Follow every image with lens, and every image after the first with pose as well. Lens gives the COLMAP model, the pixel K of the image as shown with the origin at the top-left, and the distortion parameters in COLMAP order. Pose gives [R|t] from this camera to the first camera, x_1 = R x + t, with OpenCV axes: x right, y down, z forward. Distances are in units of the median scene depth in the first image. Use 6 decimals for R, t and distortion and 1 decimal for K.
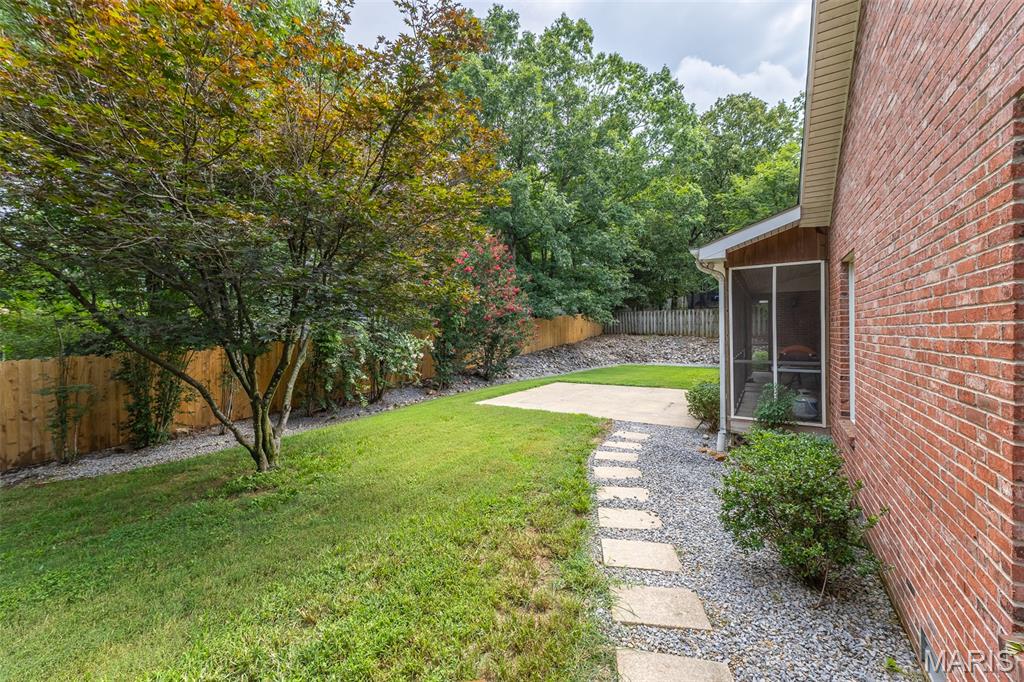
lens RADIAL K [[407.4, 0, 505.7], [0, 407.4, 334.5], [0, 0, 1]] dist [0.005414, -0.000305]
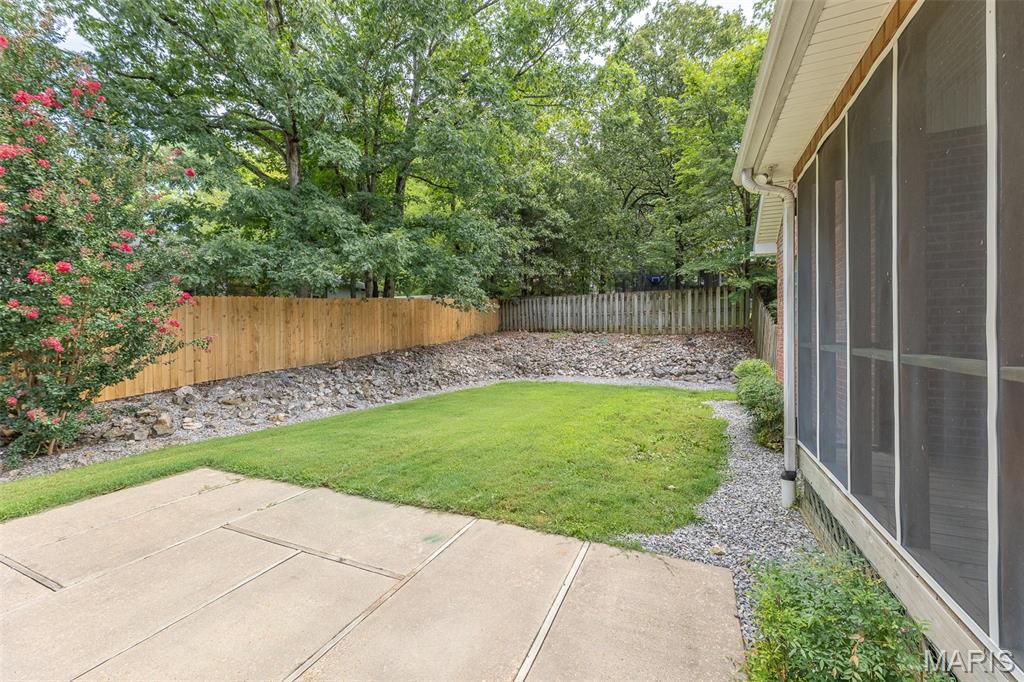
lens RADIAL K [[407.4, 0, 501.2], [0, 407.4, 336.8], [0, 0, 1]] dist [0.005414, -0.000305]
pose [[0.990851, -0.001519, 0.134955, 0.177587], [0.001229, 0.999997, 0.002231, 0.008530], [-0.134958, -0.002045, 0.990849, 0.374749]]
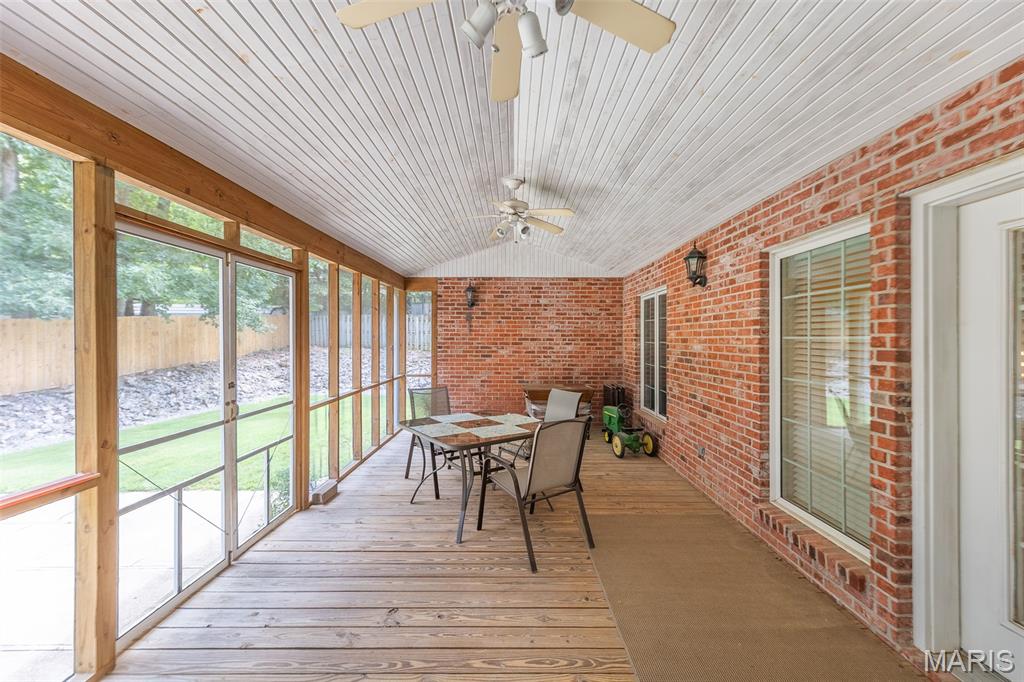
lens RADIAL K [[407.4, 0, 511.4], [0, 407.4, 339.6], [0, 0, 1]] dist [0.005414, -0.000305]
pose [[0.842469, 0.006714, 0.538703, 0.213282], [-0.003206, 0.999967, -0.007448, -0.009049], [-0.538736, 0.004547, 0.842463, 0.241979]]
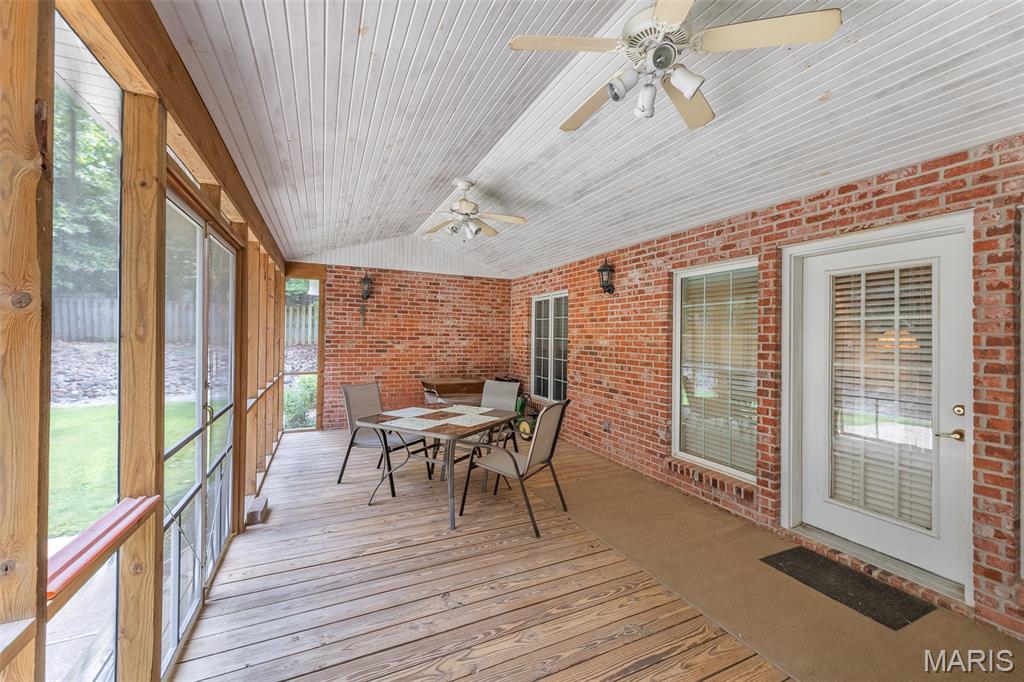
lens RADIAL K [[407.4, 0, 513.7], [0, 407.4, 335.0], [0, 0, 1]] dist [0.005414, -0.000305]
pose [[0.530086, 0.018069, 0.847751, 0.172509], [-0.012137, 0.999832, -0.013722, -0.007845], [-0.847857, -0.003015, 0.530217, 0.267975]]
